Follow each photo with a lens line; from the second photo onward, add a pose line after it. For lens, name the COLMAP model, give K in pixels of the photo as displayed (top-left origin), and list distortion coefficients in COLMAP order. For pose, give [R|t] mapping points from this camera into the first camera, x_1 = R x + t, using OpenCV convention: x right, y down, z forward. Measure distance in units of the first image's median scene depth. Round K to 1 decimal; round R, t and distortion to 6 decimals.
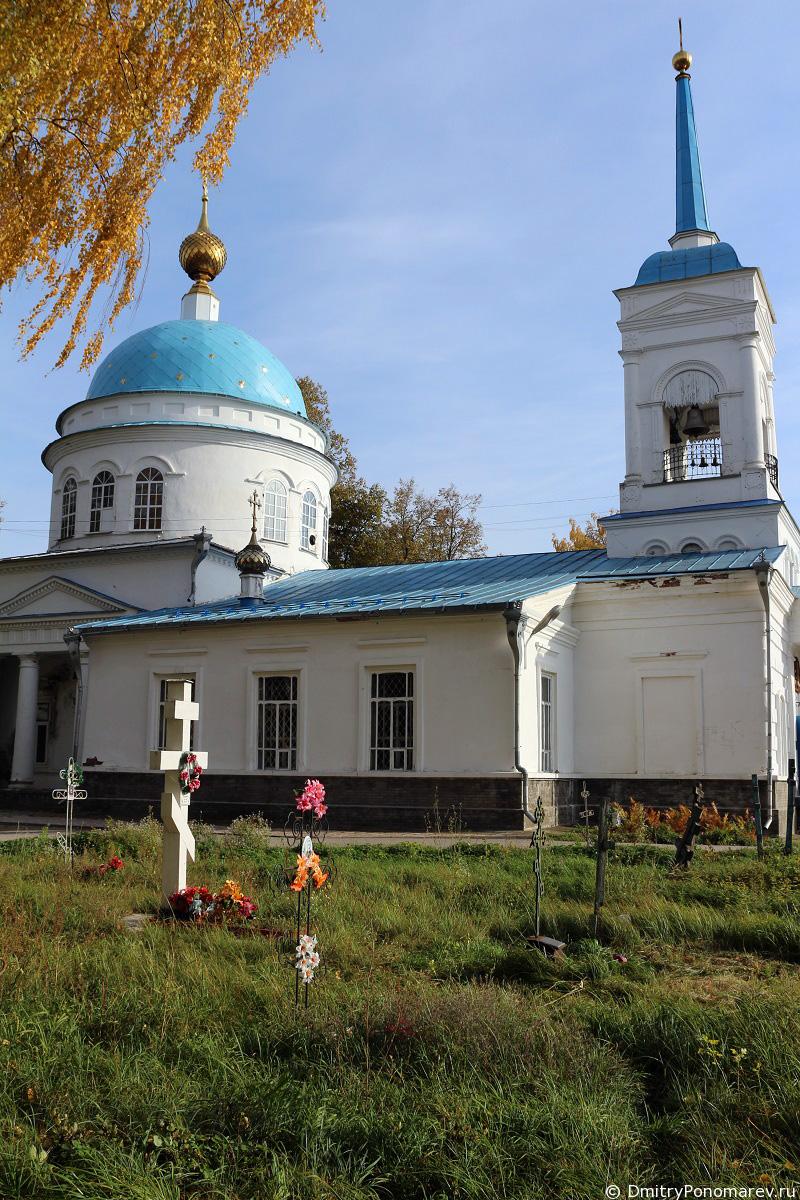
lens RADIAL K [[1123.1, 0, 400.0], [0, 1123.1, 600.0], [0, 0, 1]] dist [-0.162087, 0.151916]
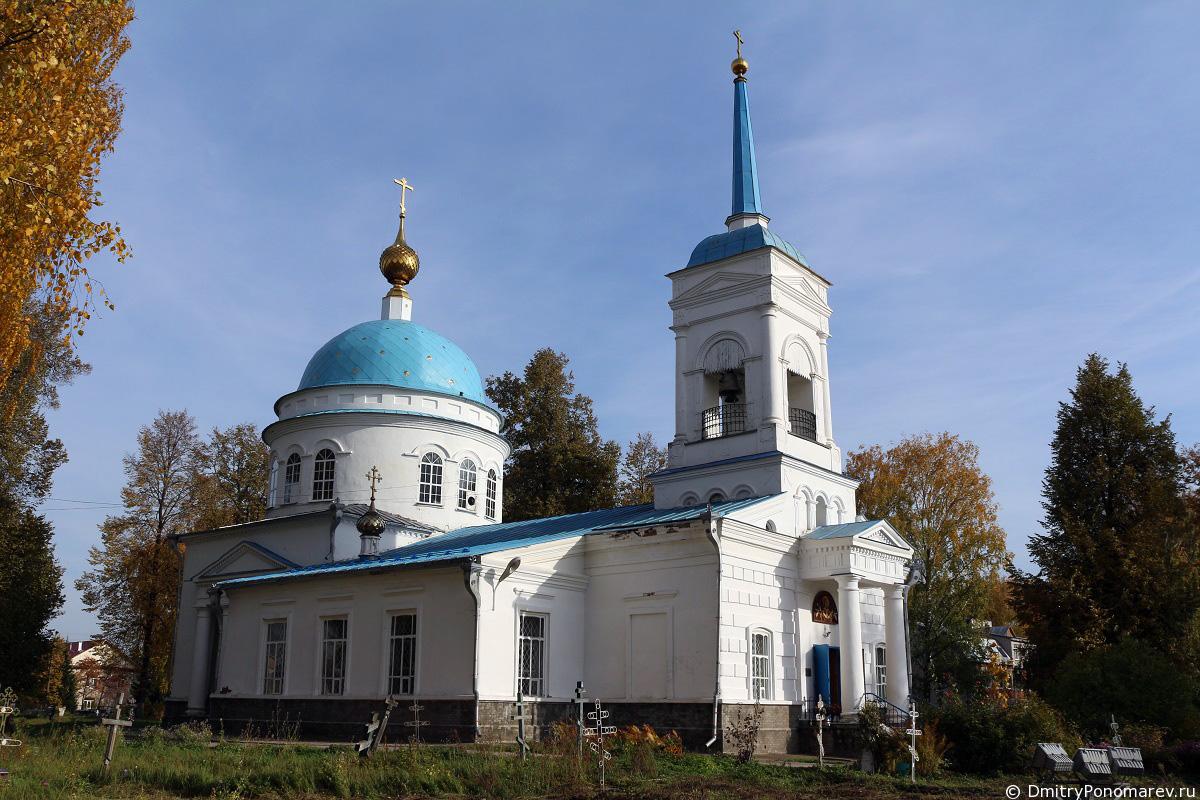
lens RADIAL K [[1123.1, 0, 599.9], [0, 1123.1, 384.5], [0, 0, 1]] dist [-0.162087, 0.151916]
pose [[0.973801, -0.071484, -0.215872, 0.382239], [0.041427, 0.989188, -0.140683, -0.004929], [0.223595, 0.128055, 0.966234, -0.138569]]
